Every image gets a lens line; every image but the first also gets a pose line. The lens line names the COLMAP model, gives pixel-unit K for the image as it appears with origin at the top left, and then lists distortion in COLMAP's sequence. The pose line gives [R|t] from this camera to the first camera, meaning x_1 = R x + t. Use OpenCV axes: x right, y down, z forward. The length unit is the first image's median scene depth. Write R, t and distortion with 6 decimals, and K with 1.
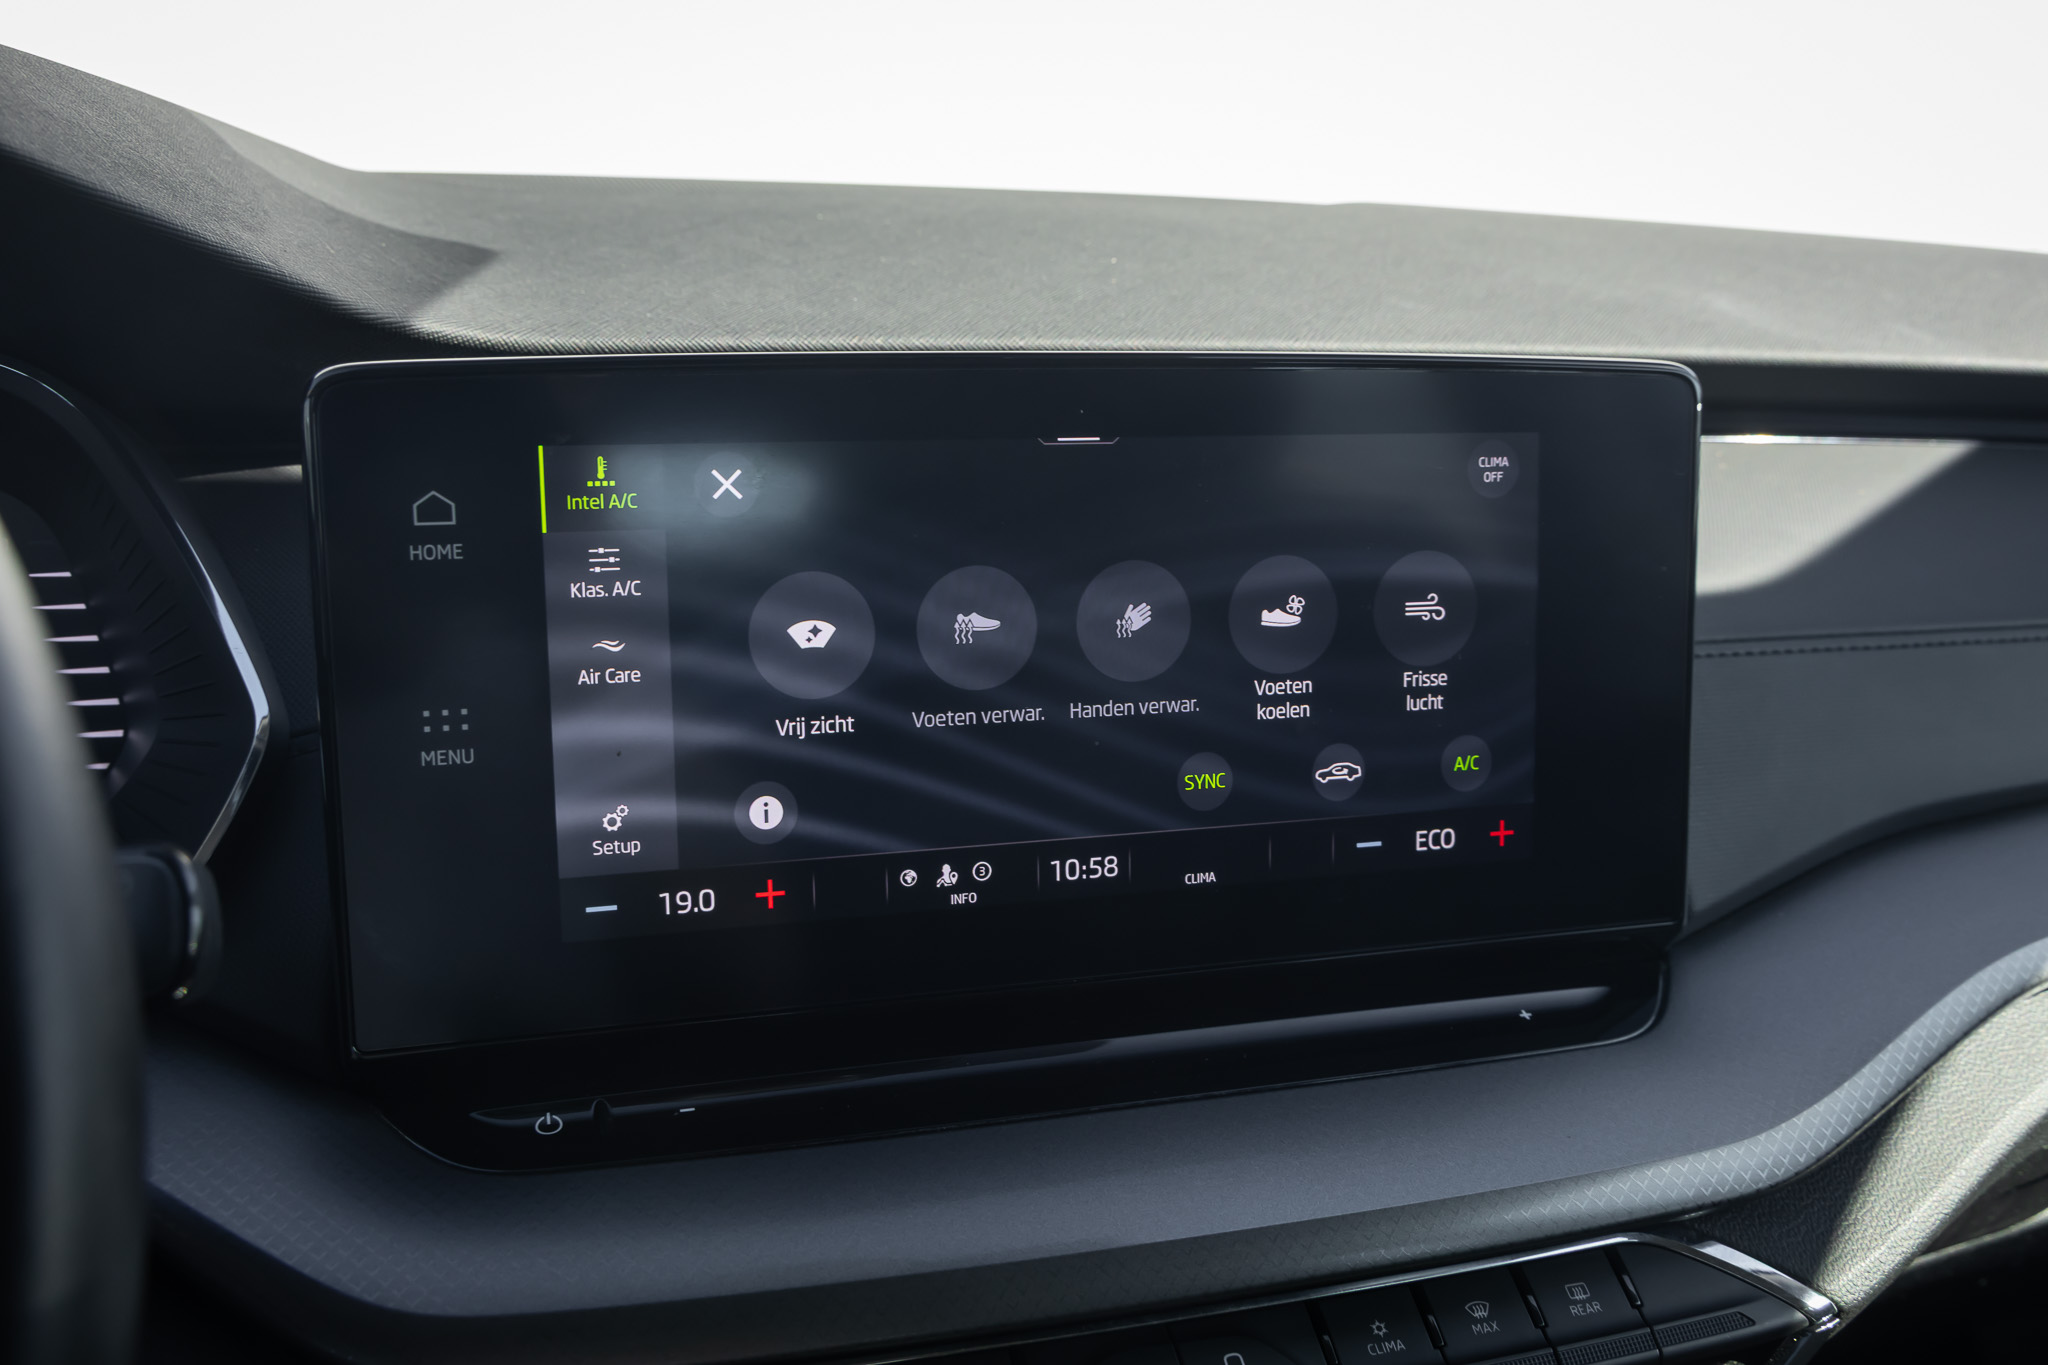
lens RADIAL K [[2004.7, 0, 1035.7], [0, 2004.7, 683.0], [0, 0, 1]] dist [0.015317, 0.000000]
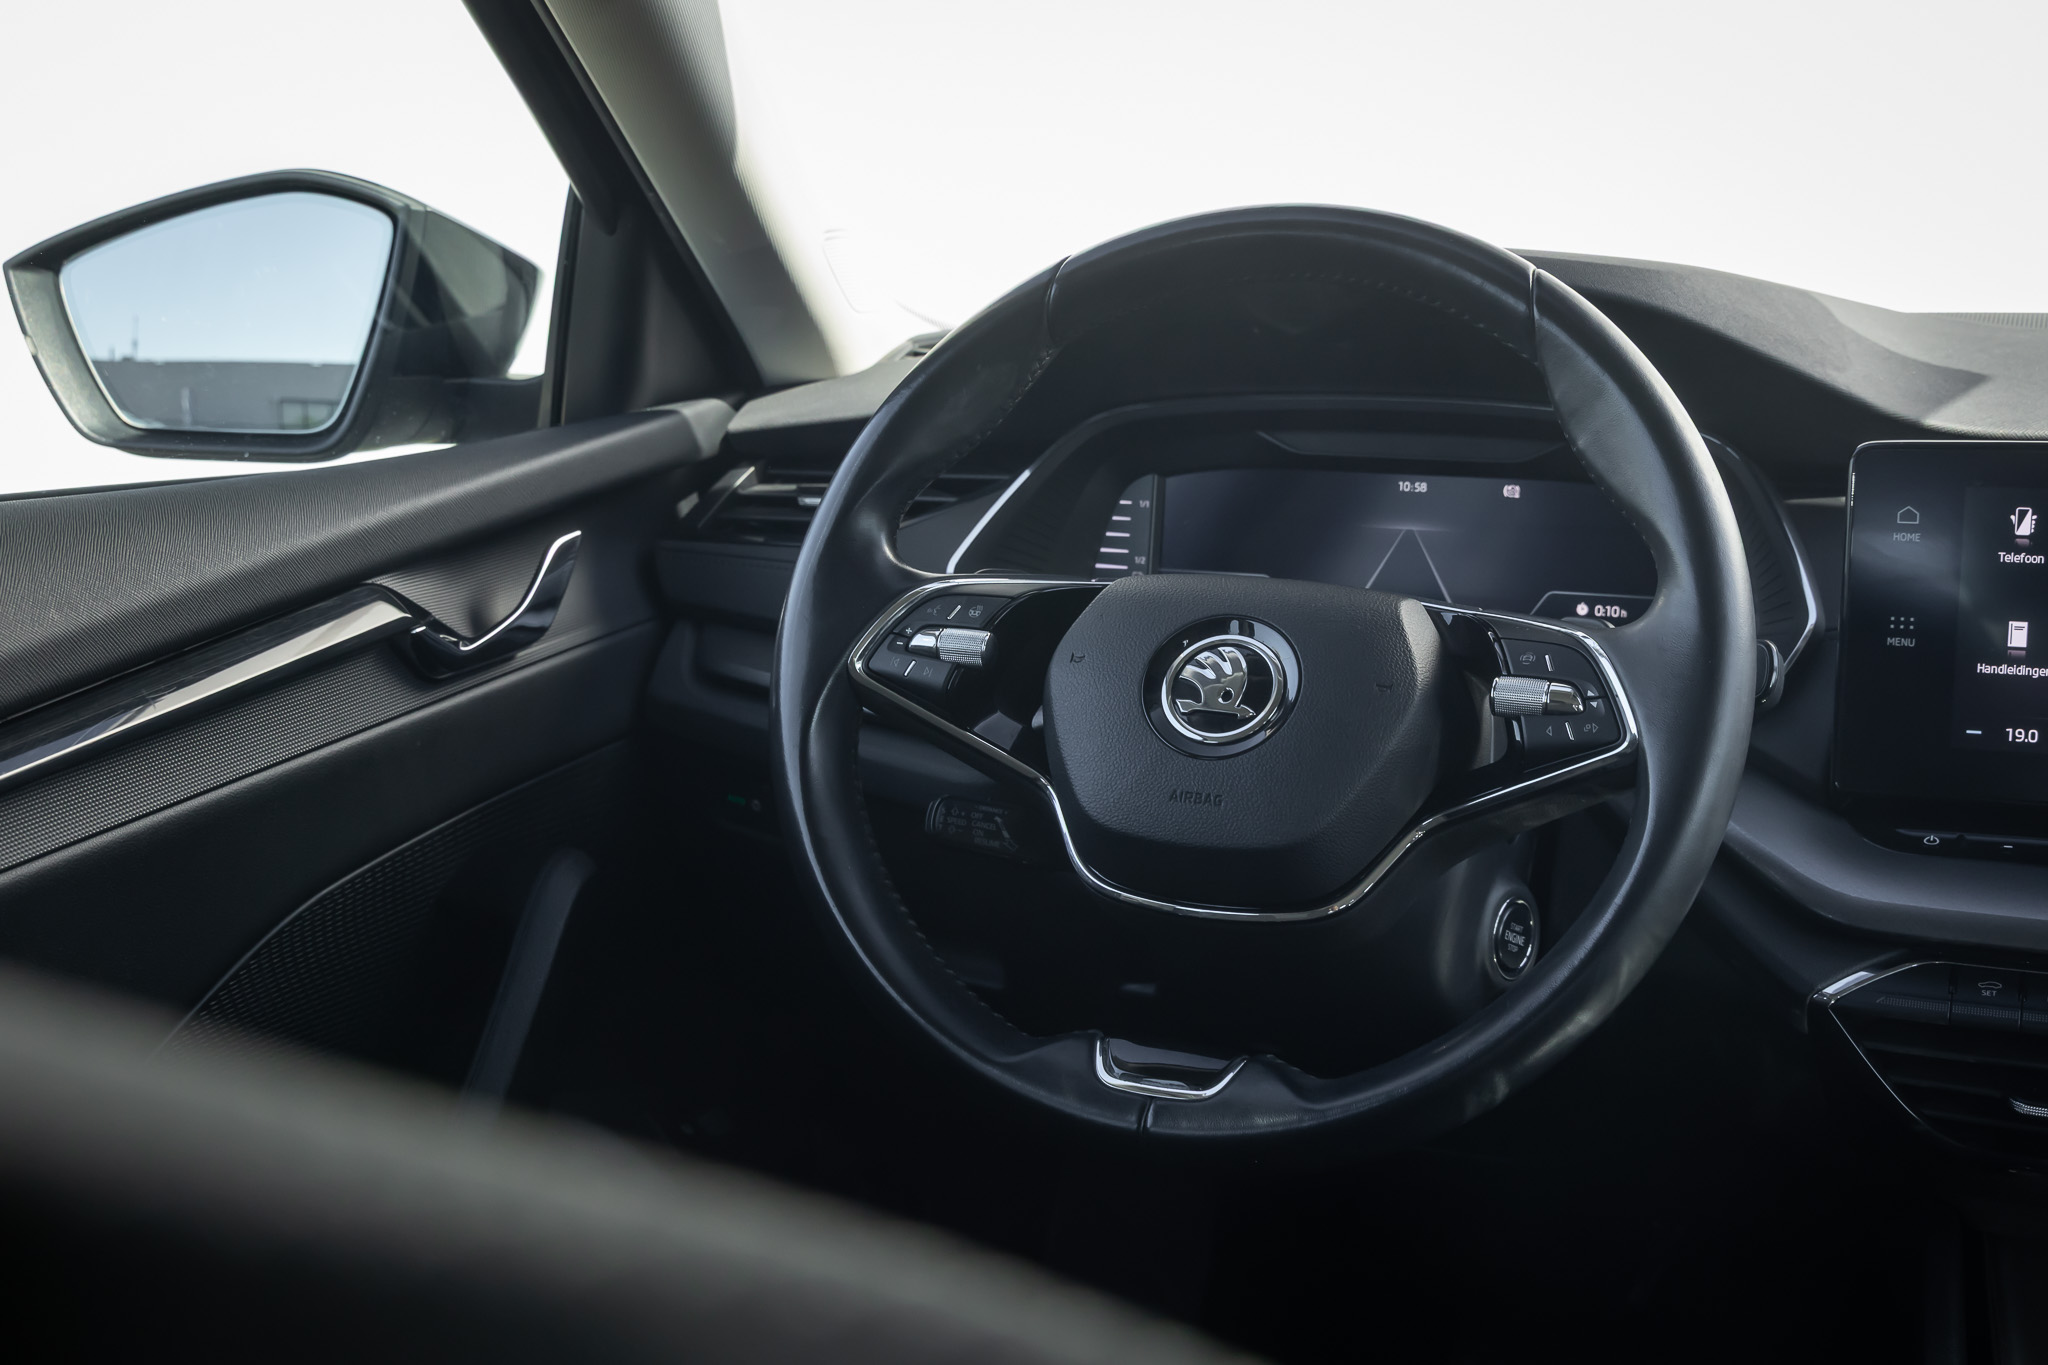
lens RADIAL K [[2724.4, 0, 1045.3], [0, 2724.4, 668.6], [0, 0, 1]] dist [0.006864, 0.000000]
pose [[0.791010, 0.082612, -0.606200, 0.569309], [-0.126331, 0.991543, -0.029719, 0.212915], [0.598618, 0.100090, 0.794757, -1.386753]]
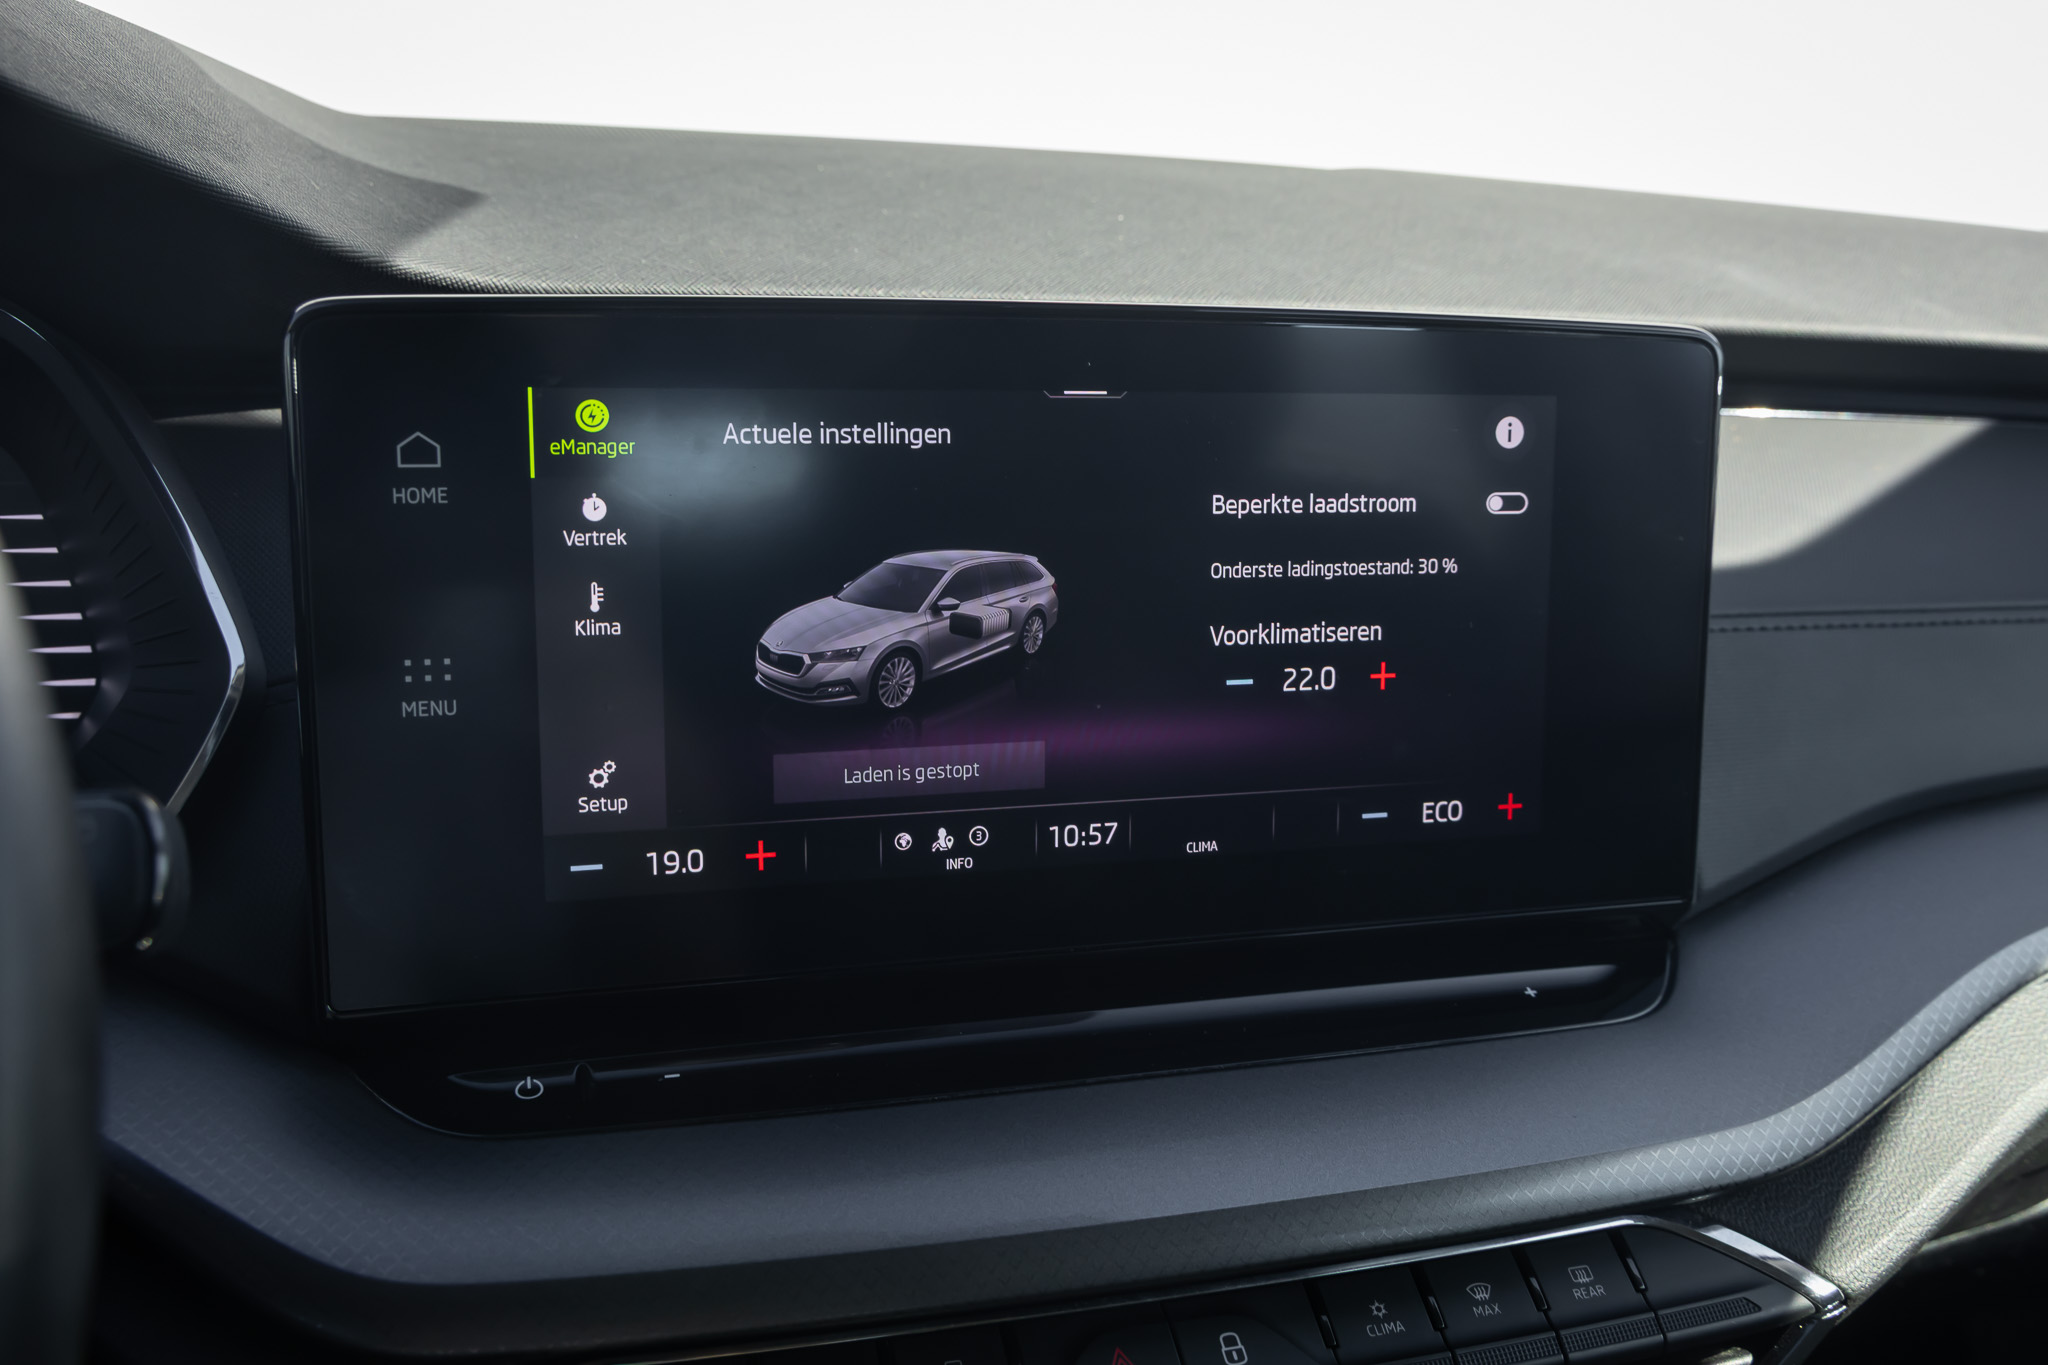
lens RADIAL K [[2004.7, 0, 1042.1], [0, 2004.7, 684.5], [0, 0, 1]] dist [0.015317, 0.000000]
pose [[0.999839, 0.015895, 0.008384, -0.005093], [-0.015983, 0.999816, 0.010563, 0.009112], [-0.008215, -0.010695, 0.999909, 0.026012]]
